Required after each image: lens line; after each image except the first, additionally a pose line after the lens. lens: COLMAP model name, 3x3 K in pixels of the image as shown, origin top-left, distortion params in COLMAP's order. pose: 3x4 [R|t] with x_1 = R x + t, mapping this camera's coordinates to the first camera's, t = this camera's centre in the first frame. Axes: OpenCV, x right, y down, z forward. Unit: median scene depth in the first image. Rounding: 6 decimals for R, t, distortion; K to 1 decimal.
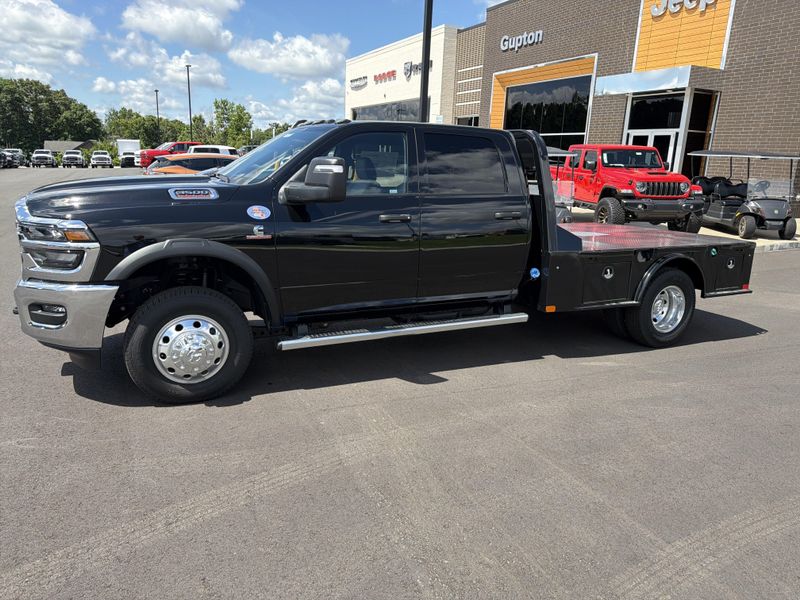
lens RADIAL K [[571.3, 0, 396.1], [0, 571.3, 295.0], [0, 0, 1]] dist [0.032880, -0.038282]
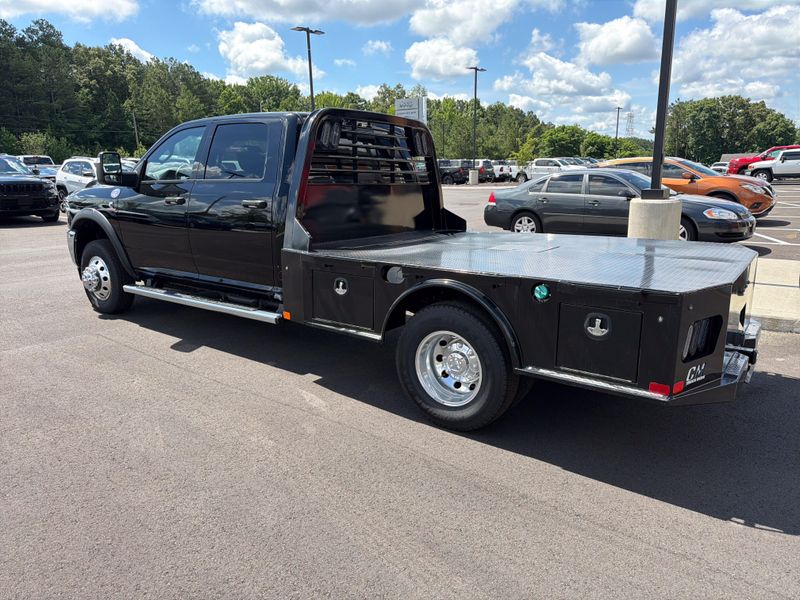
lens RADIAL K [[571.3, 0, 399.7], [0, 571.3, 307.5], [0, 0, 1]] dist [0.032880, -0.038282]
pose [[0.463034, 0.174893, -0.868915, 0.893859], [-0.177432, 0.978785, 0.102456, -0.086220], [0.868400, 0.106733, 0.484242, 0.599120]]
